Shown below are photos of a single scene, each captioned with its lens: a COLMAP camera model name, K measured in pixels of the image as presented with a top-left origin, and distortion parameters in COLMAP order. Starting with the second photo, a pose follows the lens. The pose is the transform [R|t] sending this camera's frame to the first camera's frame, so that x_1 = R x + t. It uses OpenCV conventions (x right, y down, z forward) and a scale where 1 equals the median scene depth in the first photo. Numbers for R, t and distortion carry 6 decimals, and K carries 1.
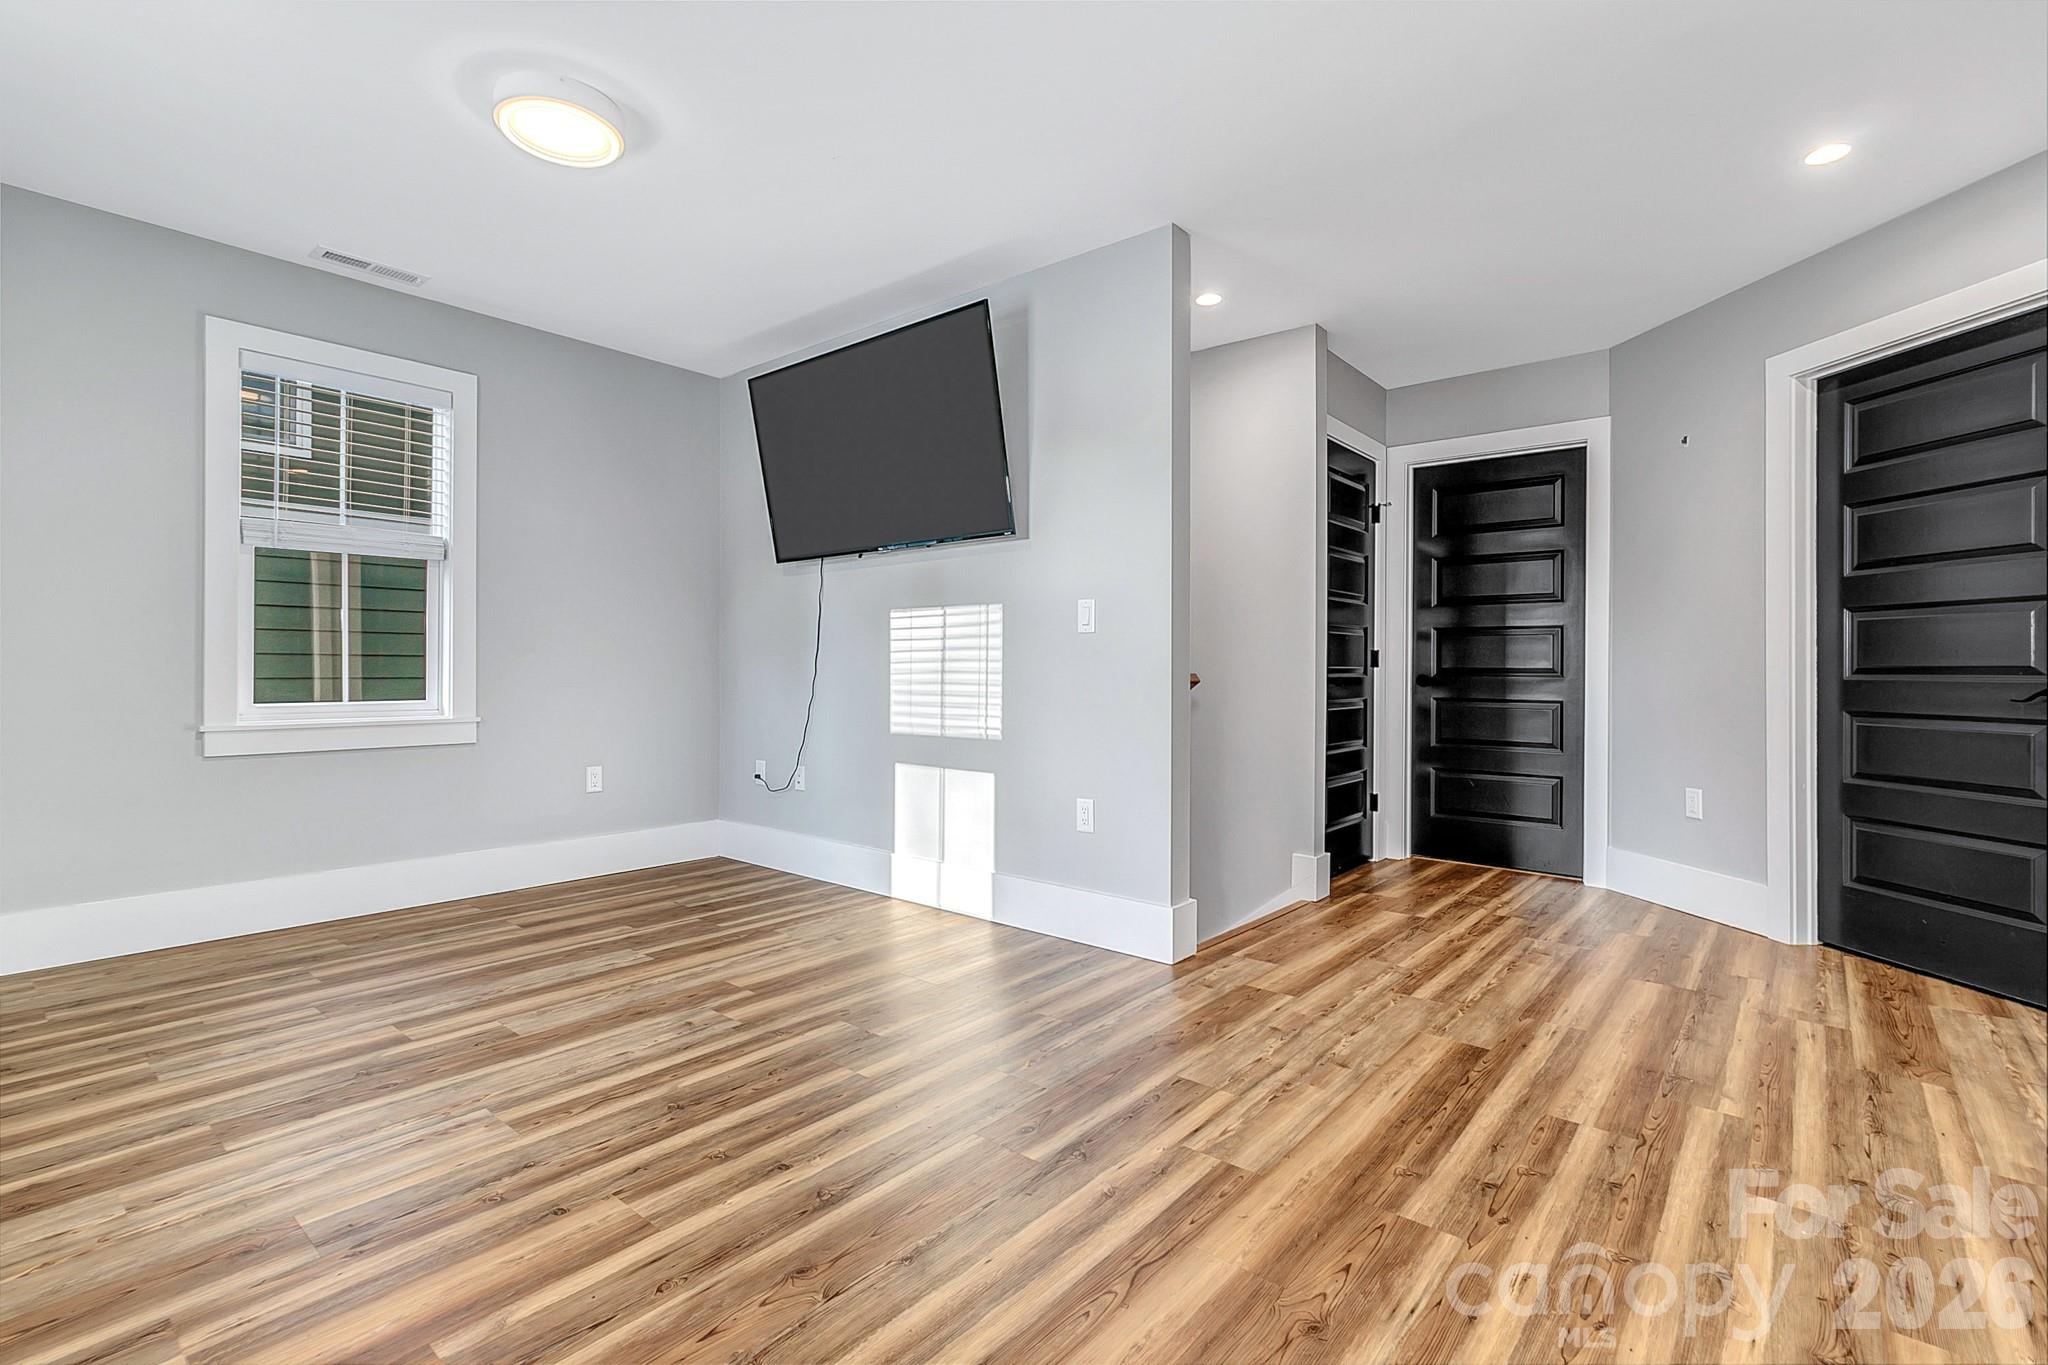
lens RADIAL K [[934.6, 0, 968.3], [0, 934.6, 658.8], [0, 0, 1]] dist [0.003405, 0.000938]
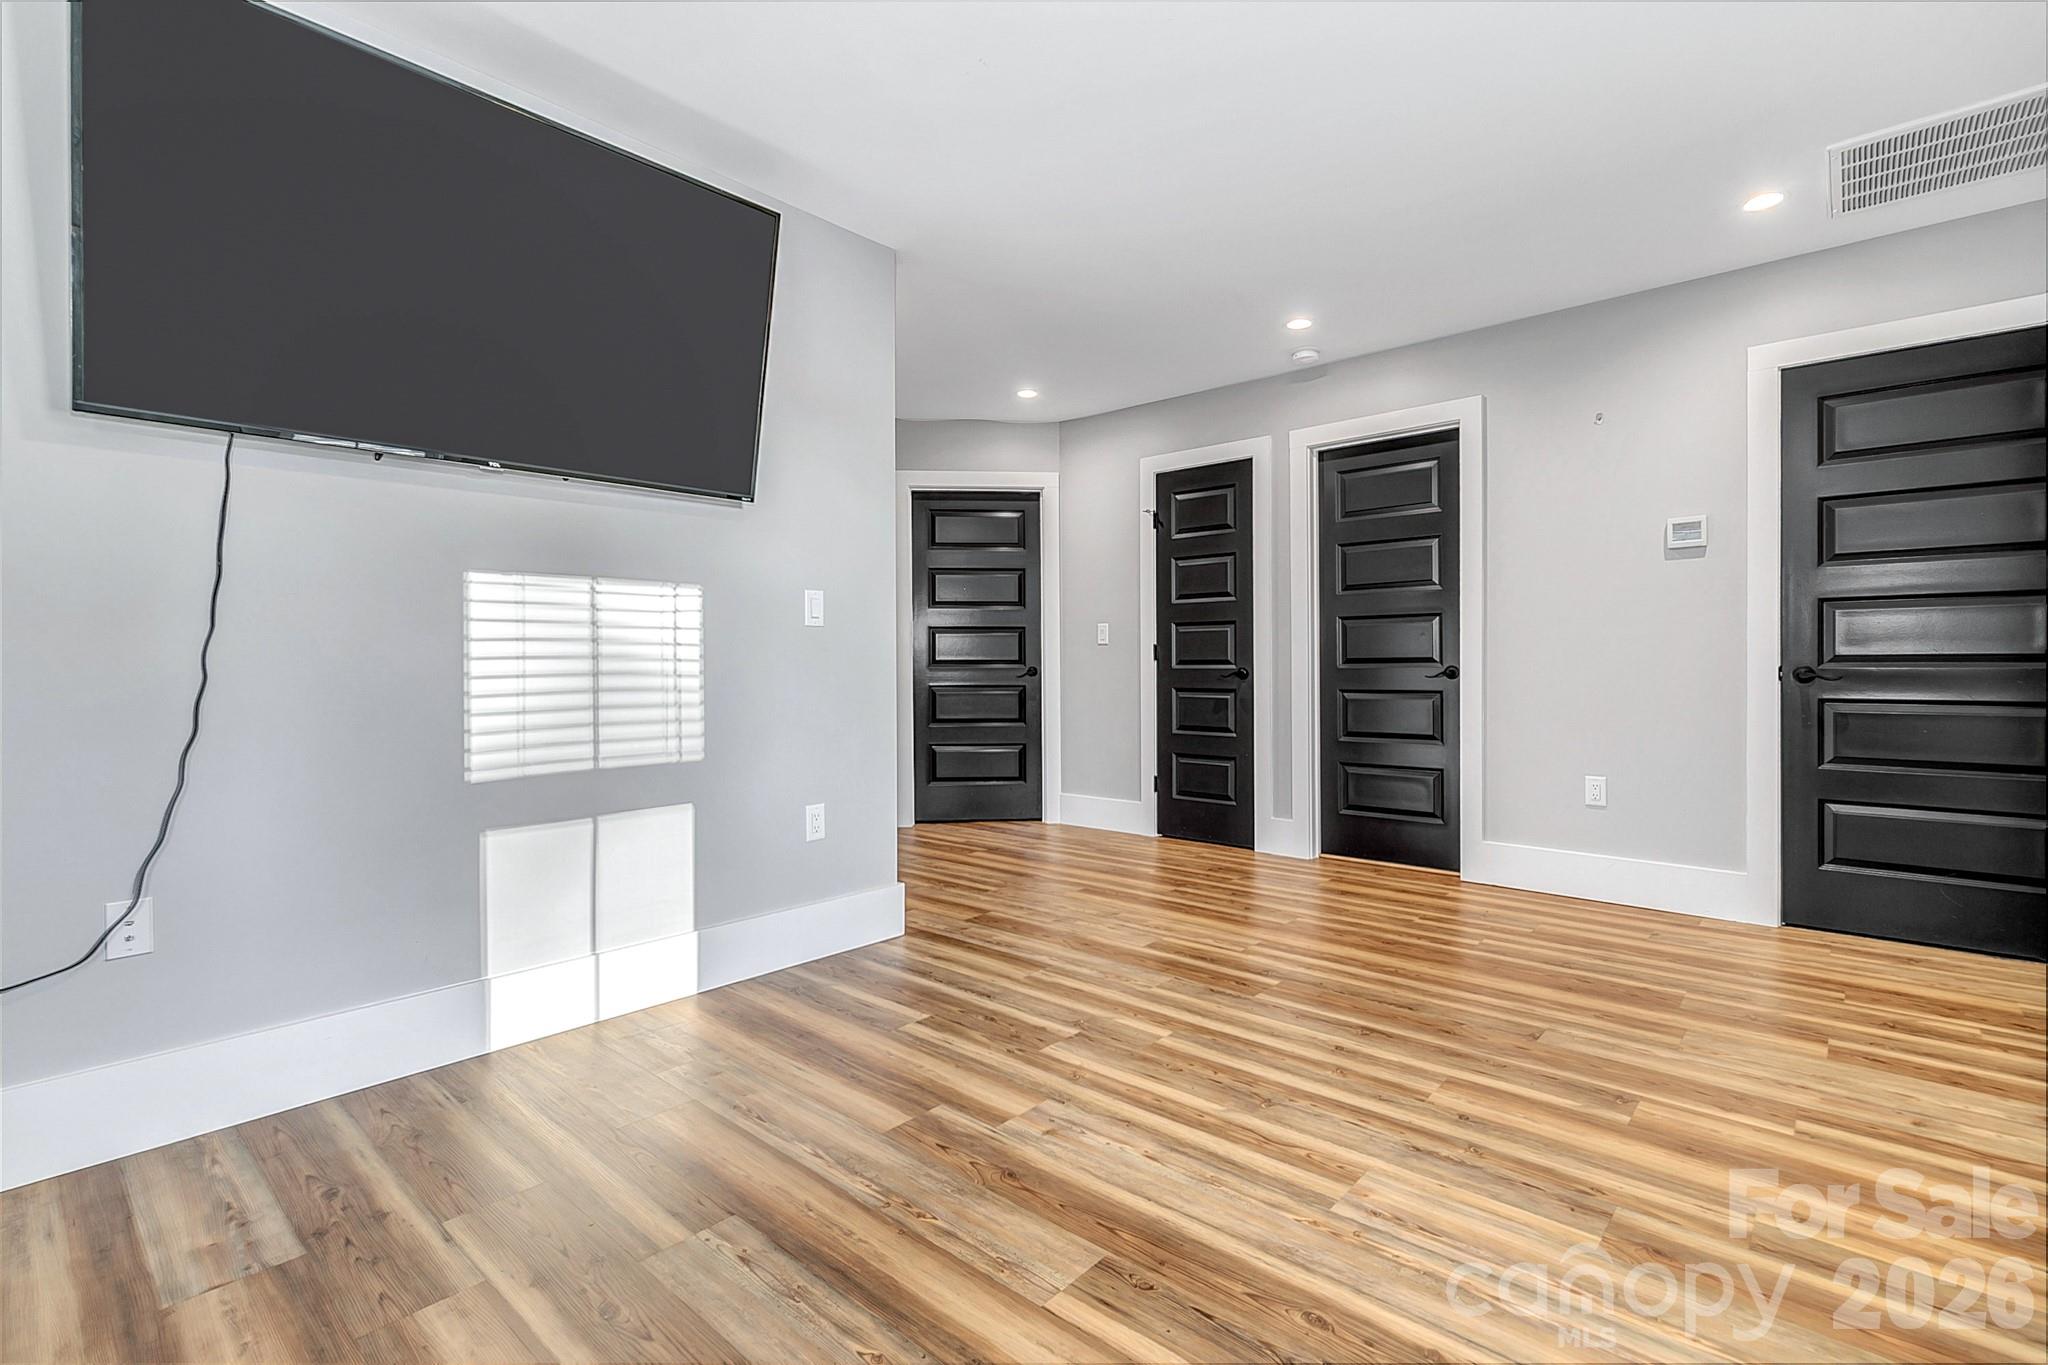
lens RADIAL K [[961.1, 0, 1026.3], [0, 961.1, 659.6], [0, 0, 1]] dist [0.003199, 0.000656]
pose [[-0.004427, -0.002281, 0.999988, -1.133843], [-0.004587, 0.999987, 0.002261, -0.002673], [-0.999980, -0.004577, -0.004438, 1.062045]]
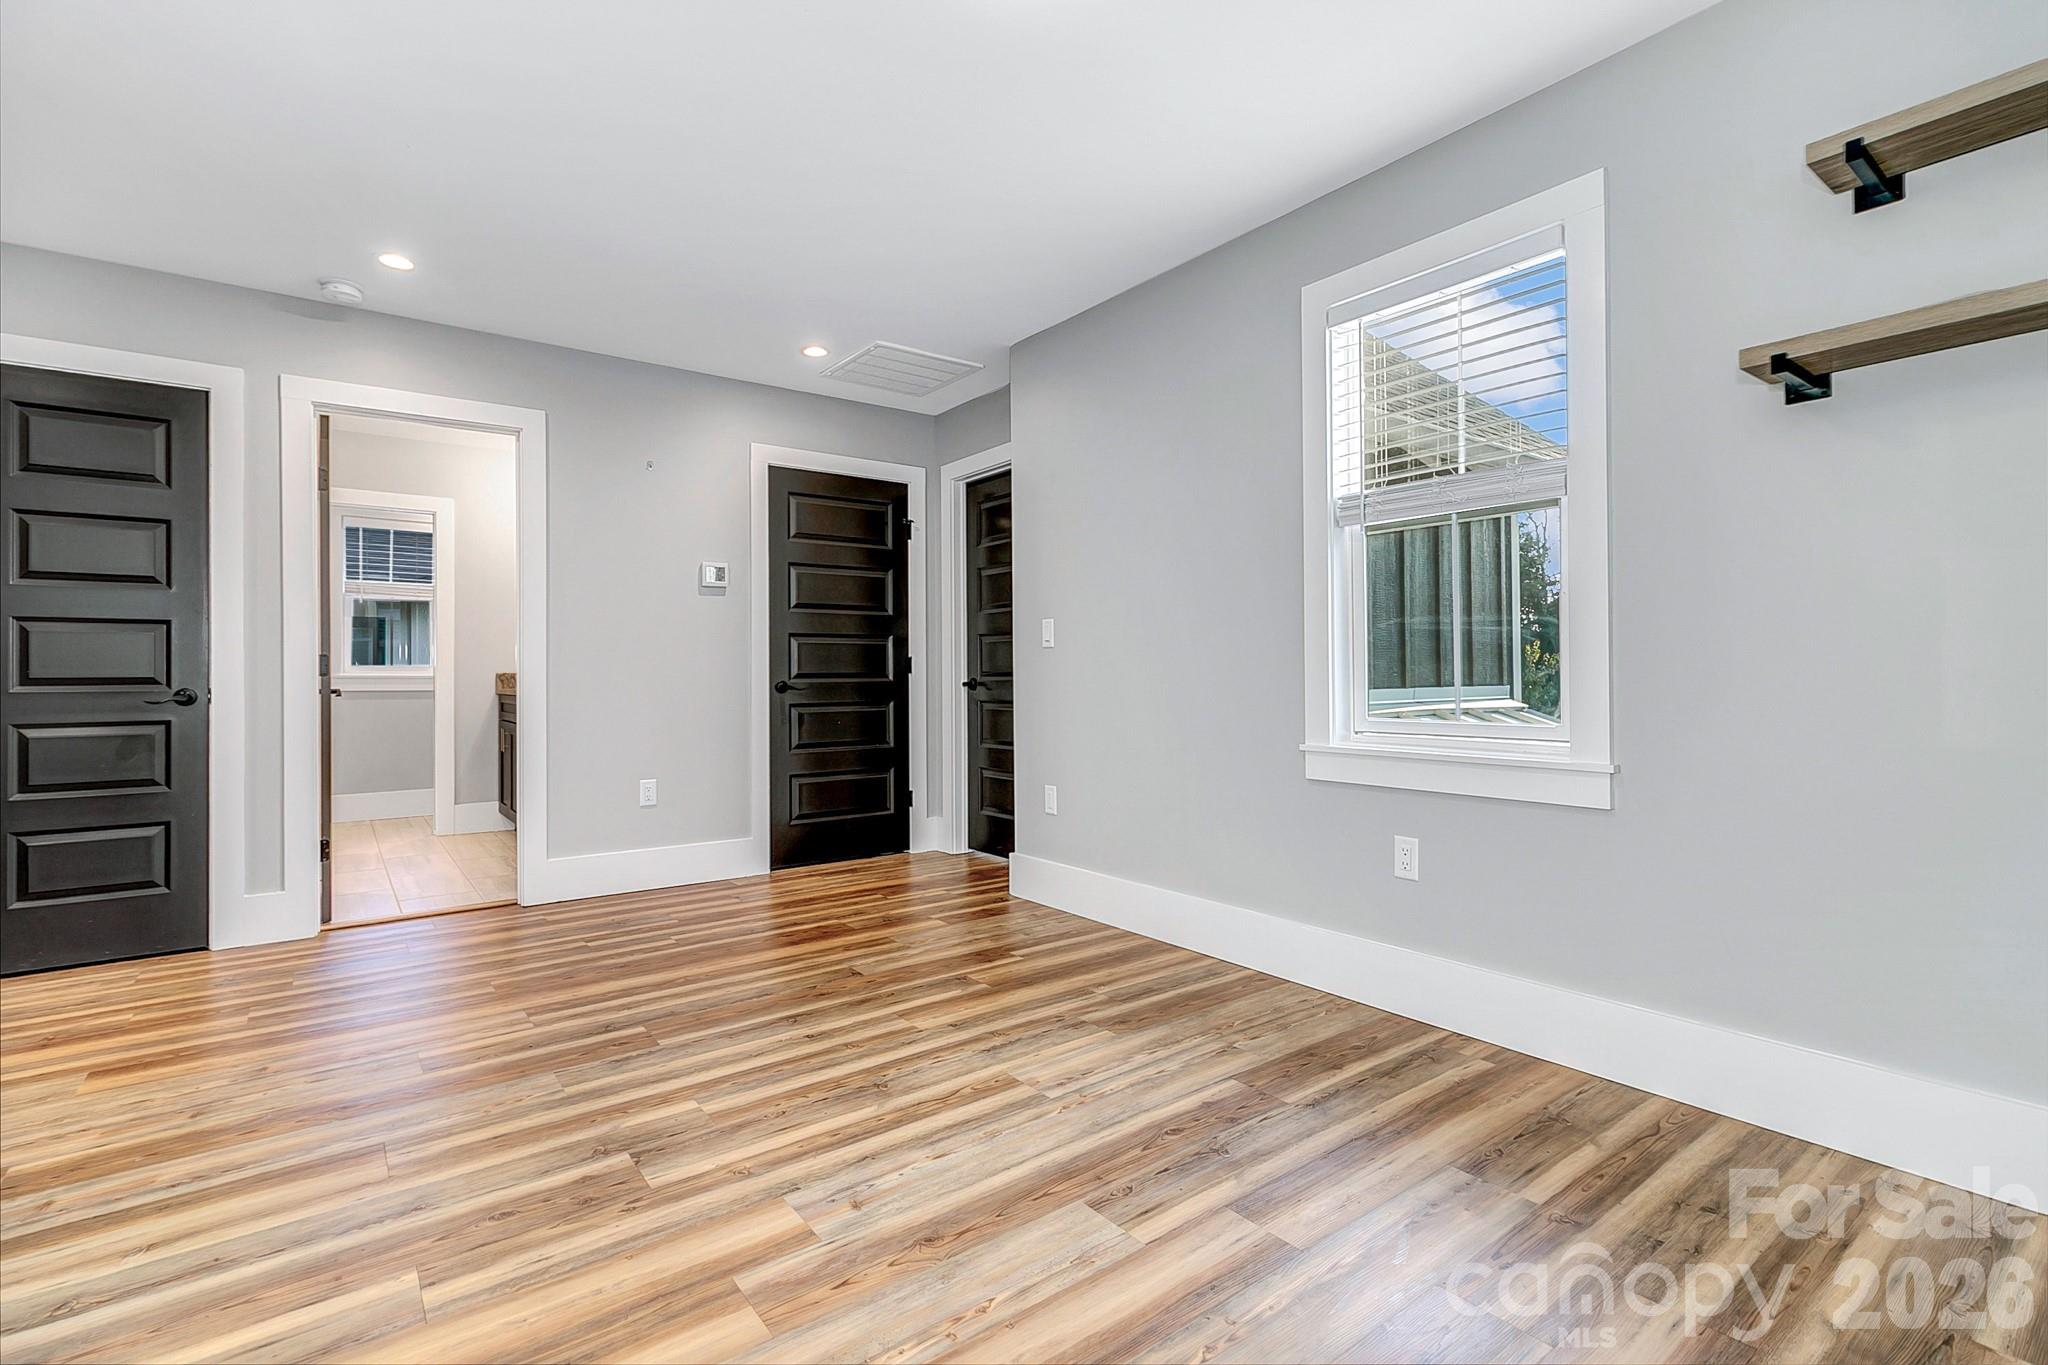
lens RADIAL K [[944.4, 0, 1026.2], [0, 944.4, 672.1], [0, 0, 1]] dist [-0.000081, 0.000603]
pose [[-0.985190, 0.001440, 0.171458, -0.562101], [-0.000116, 0.999959, -0.009067, 0.003010], [-0.171464, -0.008953, -0.985150, 1.729483]]
